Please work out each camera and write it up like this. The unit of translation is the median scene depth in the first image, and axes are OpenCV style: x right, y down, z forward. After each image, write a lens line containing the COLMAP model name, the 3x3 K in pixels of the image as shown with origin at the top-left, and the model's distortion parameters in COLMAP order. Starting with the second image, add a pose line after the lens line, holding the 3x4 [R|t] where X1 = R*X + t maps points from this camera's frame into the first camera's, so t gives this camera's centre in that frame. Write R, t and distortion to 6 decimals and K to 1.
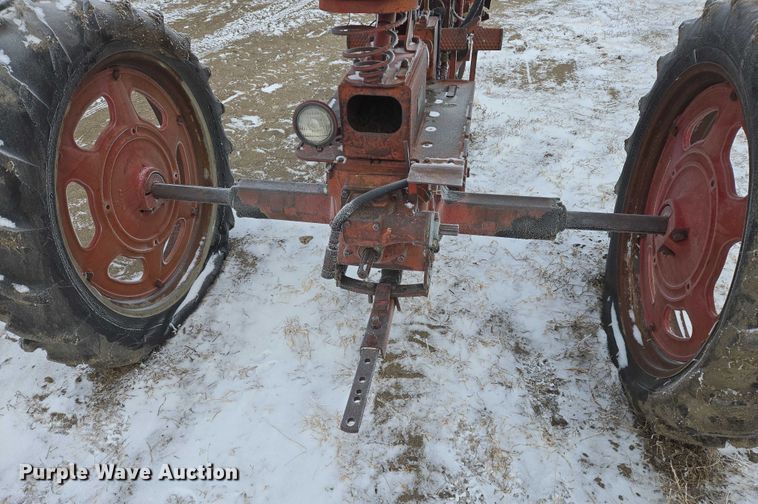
lens RADIAL K [[501.5, 0, 379.0], [0, 501.5, 282.8], [0, 0, 1]] dist [0.094194, -0.082839]
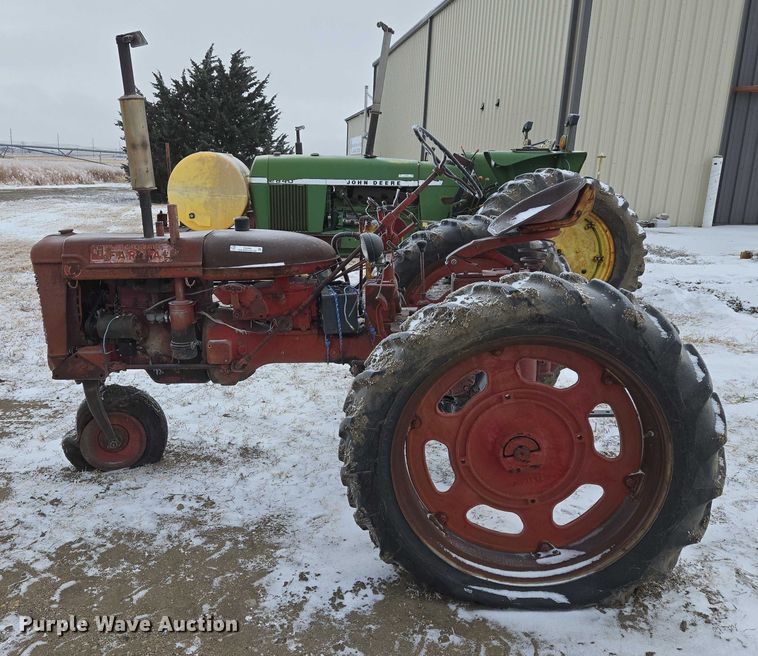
lens RADIAL K [[698.7, 0, 329.7], [0, 698.7, 345.7], [0, 0, 1]] dist [0.093258, -0.081255]
pose [[-0.078821, -0.233917, 0.969056, -1.686016], [0.674826, 0.702976, 0.224578, -0.862223], [-0.733755, 0.671646, 0.102444, 0.980199]]
